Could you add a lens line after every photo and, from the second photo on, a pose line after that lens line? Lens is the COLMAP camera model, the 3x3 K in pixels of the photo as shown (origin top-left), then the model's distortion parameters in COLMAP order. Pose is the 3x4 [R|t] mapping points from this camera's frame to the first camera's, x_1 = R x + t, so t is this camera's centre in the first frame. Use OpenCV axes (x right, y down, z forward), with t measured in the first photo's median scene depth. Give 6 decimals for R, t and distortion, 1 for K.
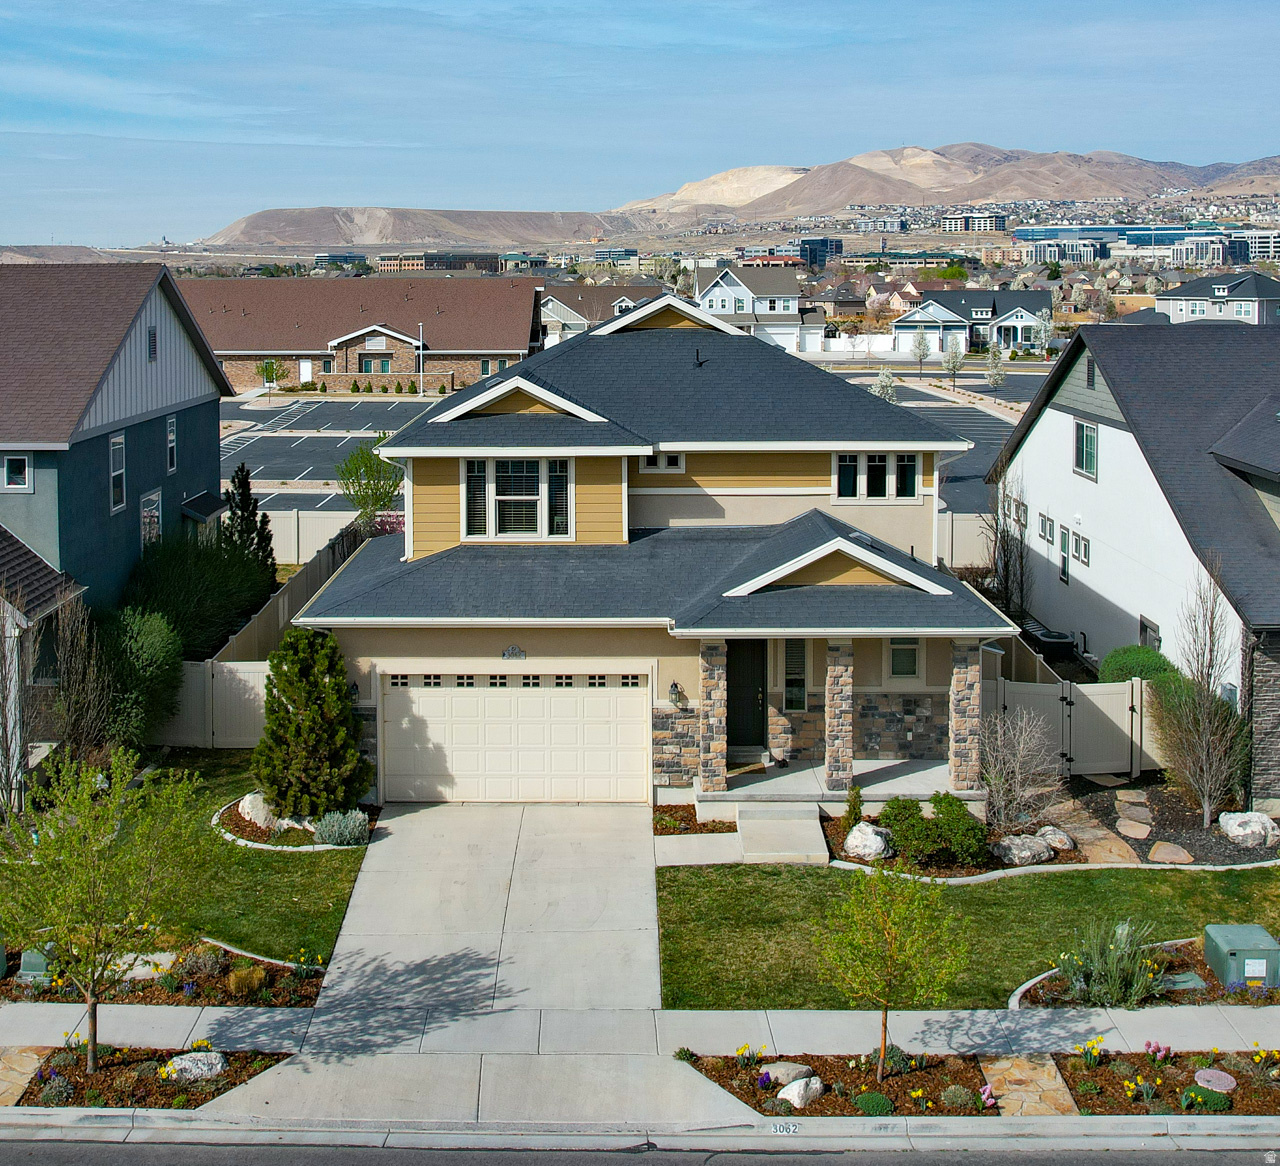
lens RADIAL K [[1630.0, 0, 606.5], [0, 1630.0, 378.2], [0, 0, 1]] dist [-0.042482, 0.000000]
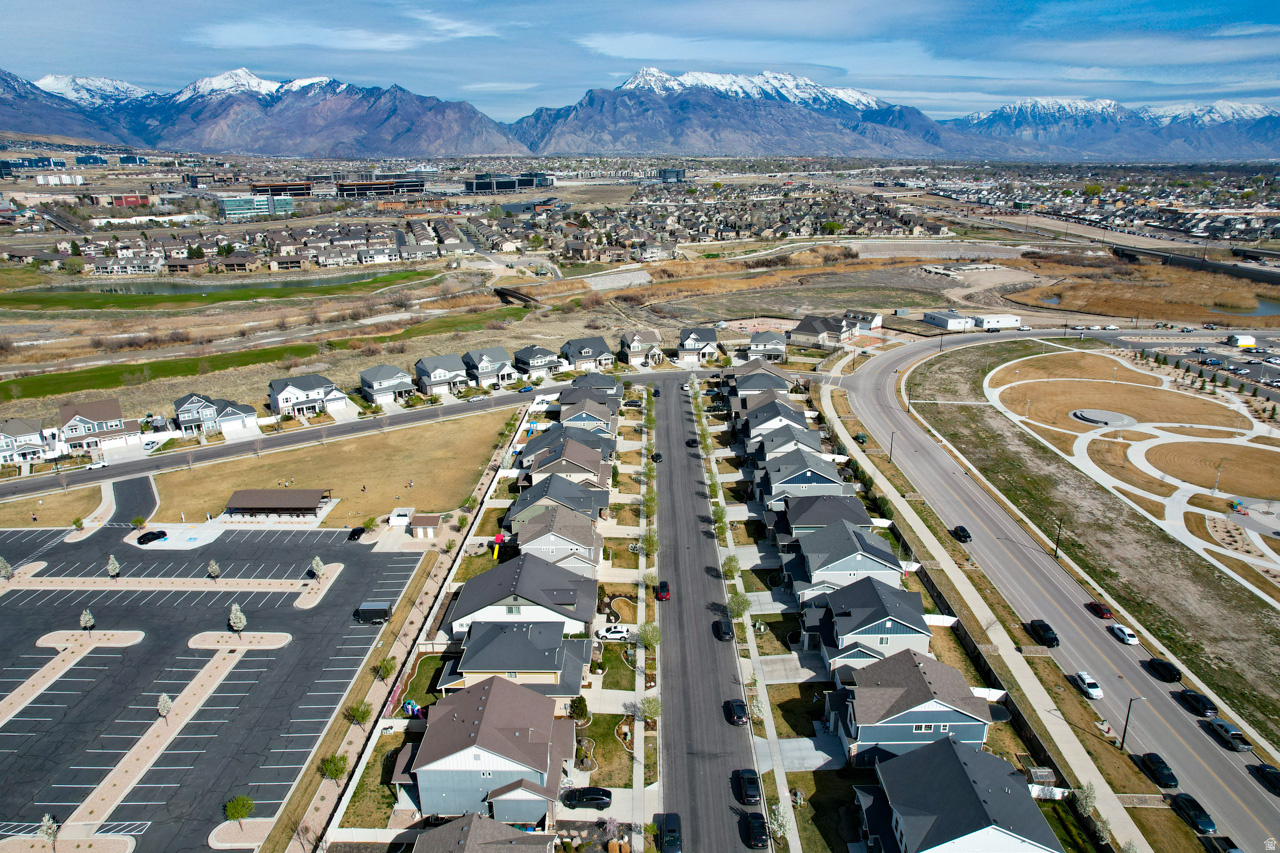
lens RADIAL K [[816.0, 0, 640.5], [0, 816.0, 421.0], [0, 0, 1]] dist [-0.064034, 0.051955]
pose [[0.006758, -0.304916, 0.952355, -2.882054], [0.072358, 0.950029, 0.303658, -1.842005], [-0.997356, 0.066859, 0.028484, 0.513356]]
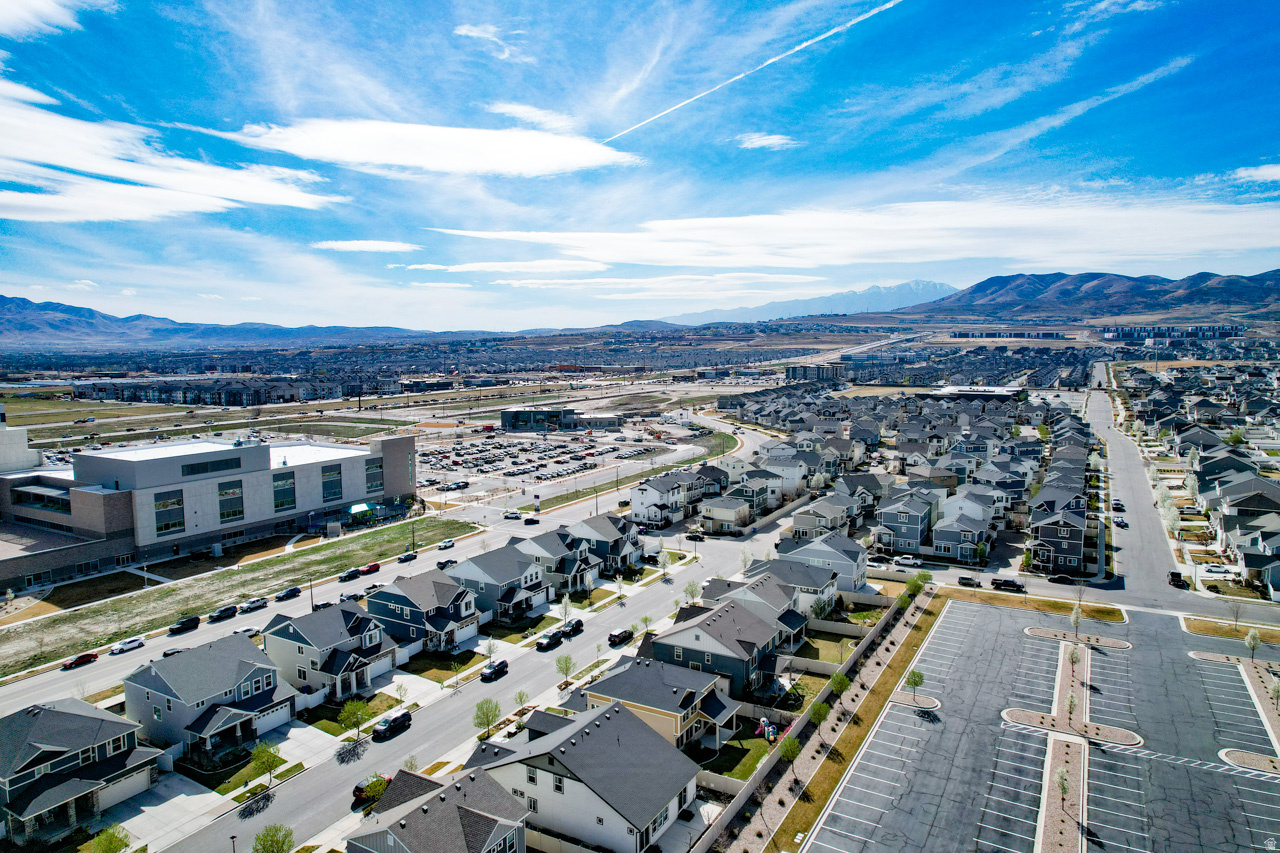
lens RADIAL K [[816.0, 0, 638.3], [0, 816.0, 429.1], [0, 0, 1]] dist [-0.064034, 0.051955]
pose [[-0.492764, 0.097738, -0.864657, 2.617827], [-0.048350, 0.989061, 0.139355, -1.338846], [0.868819, 0.110475, -0.482648, 2.518060]]
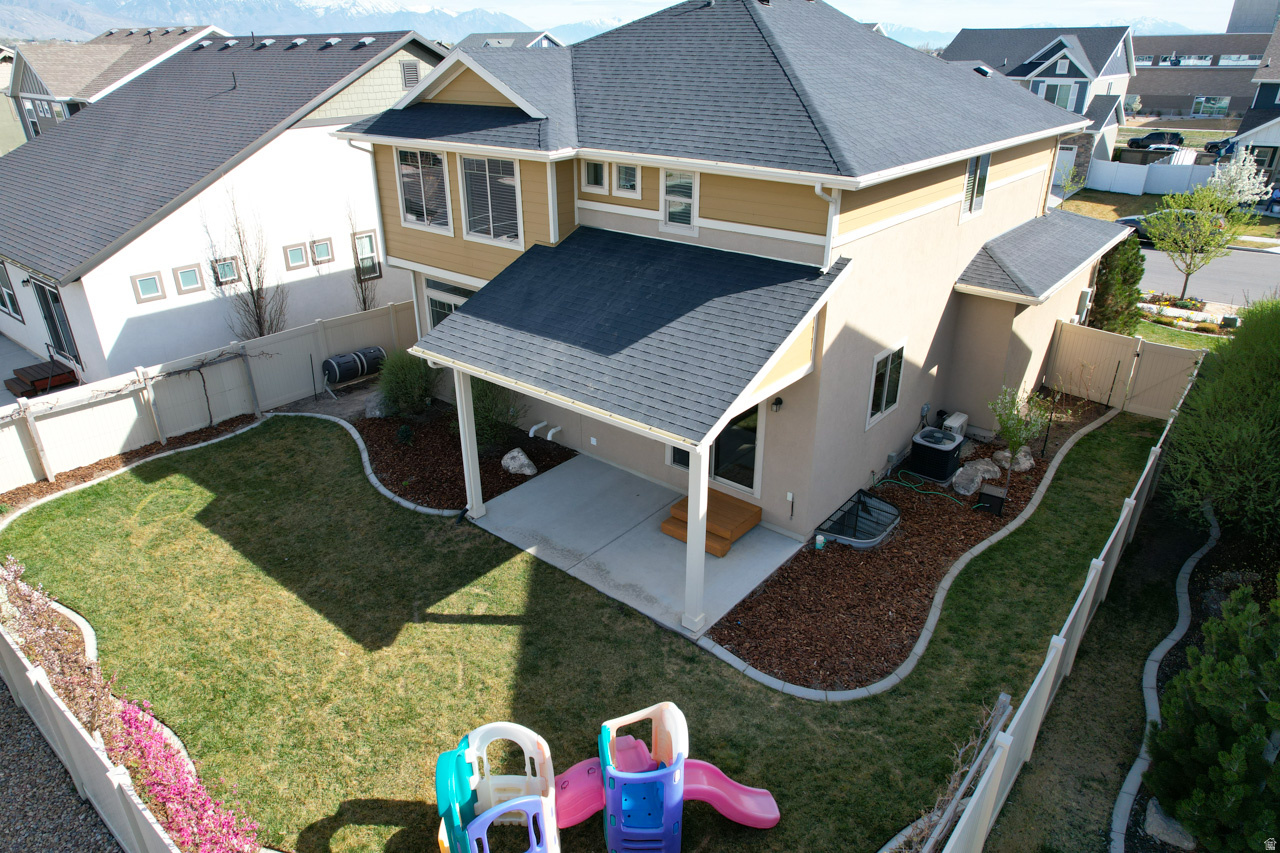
lens RADIAL K [[816.0, 0, 640.0], [0, 816.0, 427.7], [0, 0, 1]] dist [-0.064034, 0.051955]
pose [[-0.776523, -0.265494, 0.571423, -0.284326], [0.041722, 0.883238, 0.467065, -0.049495], [-0.628706, 0.386528, -0.674778, 1.712549]]
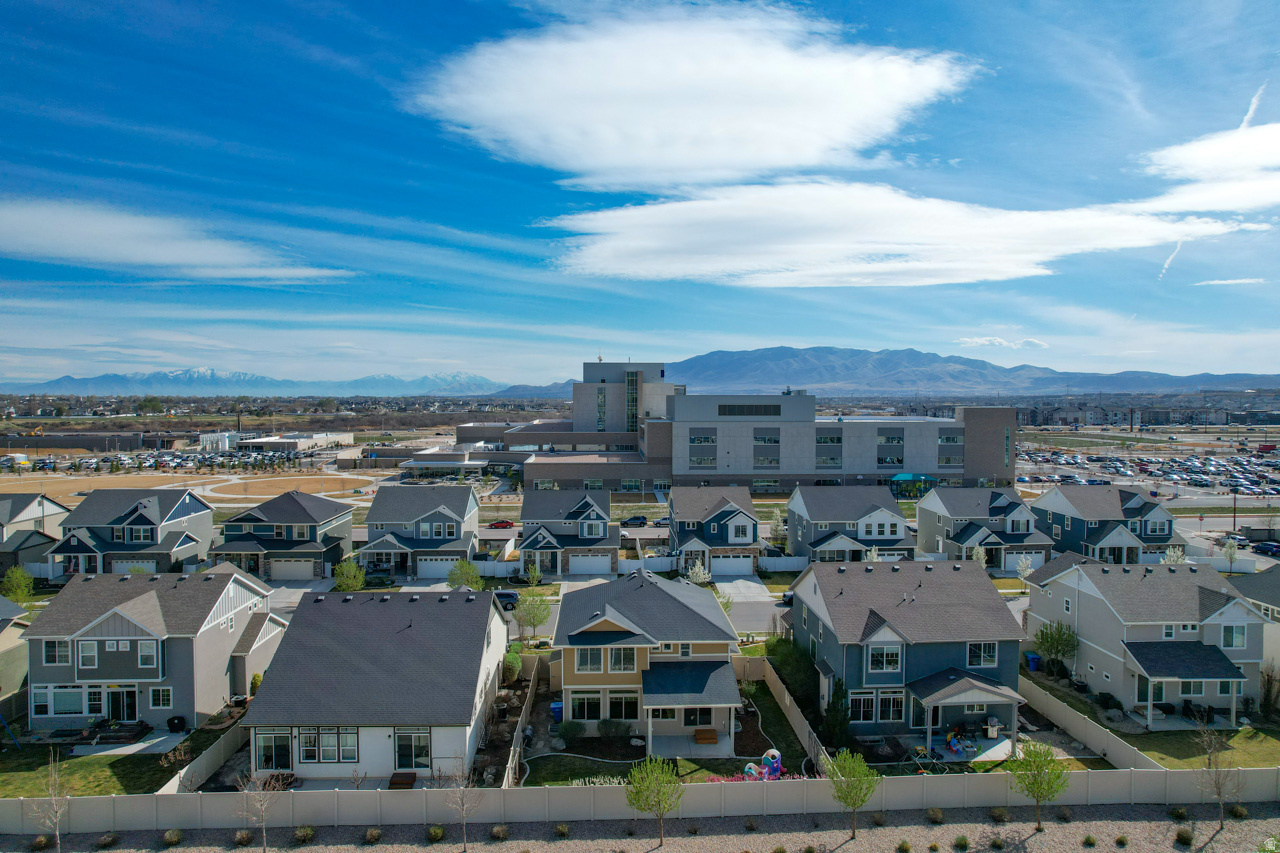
lens RADIAL K [[816.0, 0, 643.0], [0, 816.0, 419.7], [0, 0, 1]] dist [-0.064034, 0.051955]
pose [[-0.998592, 0.001507, -0.053034, 0.137512], [-0.003387, 0.995747, 0.092067, -0.557452], [0.052947, 0.092117, -0.994339, 2.920042]]
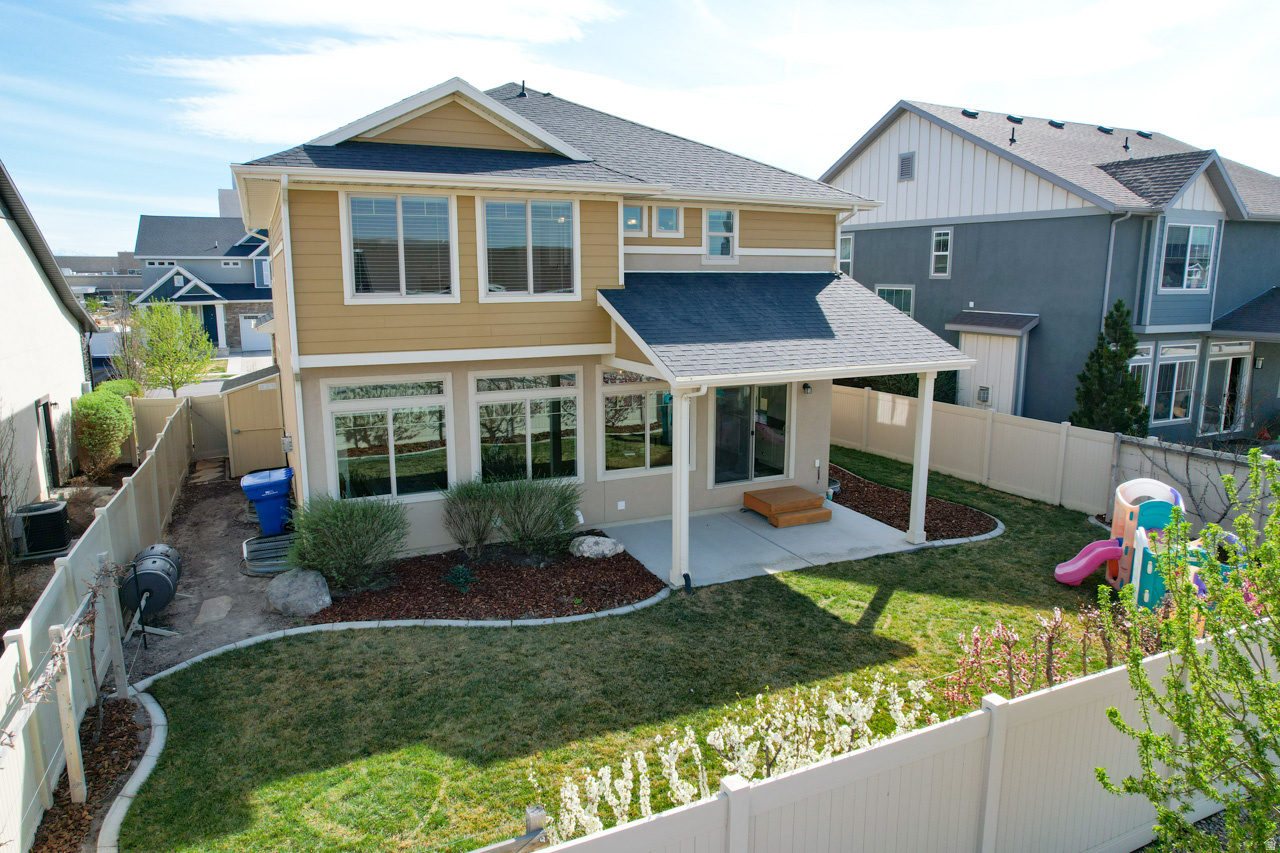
lens RADIAL K [[816.0, 0, 637.0], [0, 816.0, 428.1], [0, 0, 1]] dist [-0.064034, 0.051955]
pose [[-0.903893, 0.083914, -0.419446, 0.226960], [-0.021321, 0.970513, 0.240105, 0.039700], [0.427226, 0.225972, -0.875451, 1.800648]]
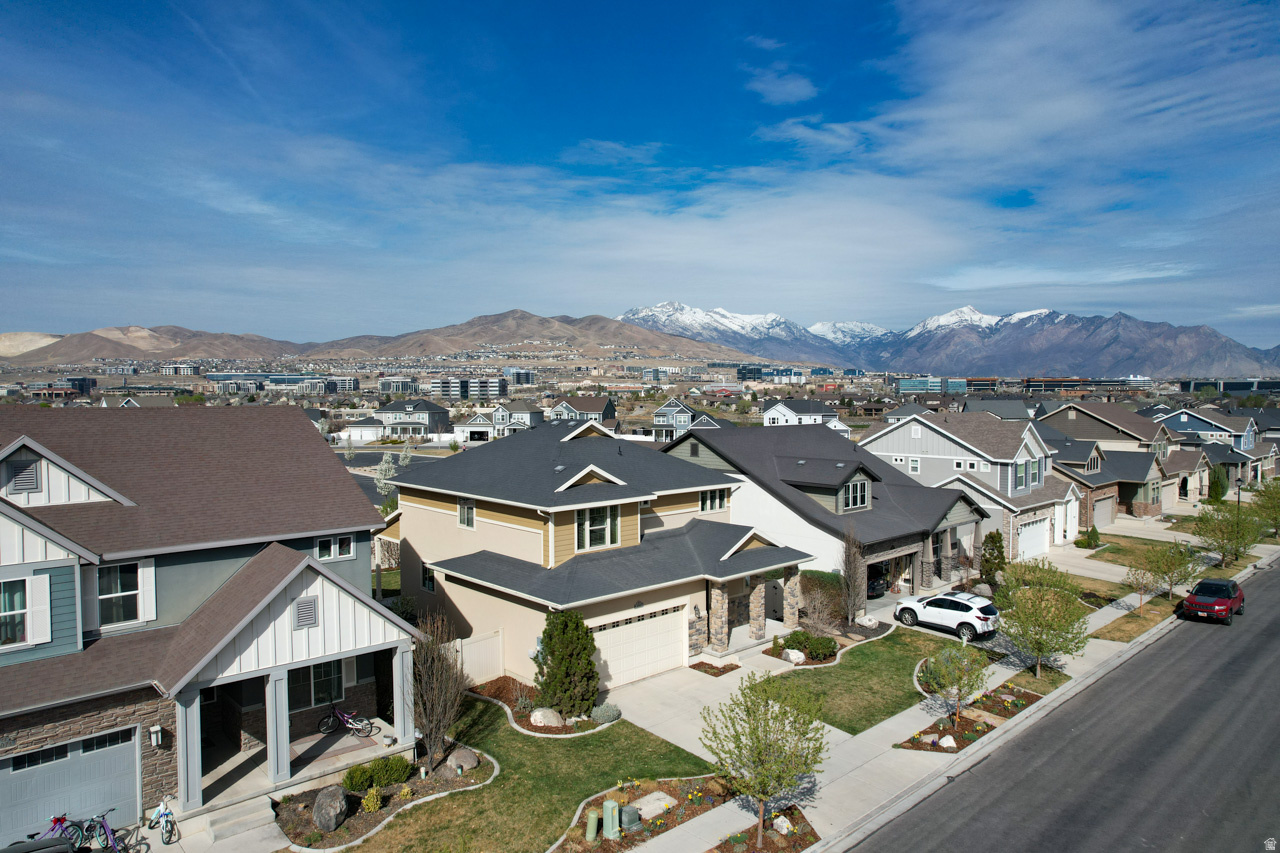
lens RADIAL K [[816.0, 0, 647.4], [0, 816.0, 421.8], [0, 0, 1]] dist [-0.064034, 0.051955]
pose [[0.727749, -0.020292, 0.685543, -0.671748], [0.044333, 0.998864, -0.017496, -0.032178], [-0.684409, 0.043125, 0.727822, 0.250551]]
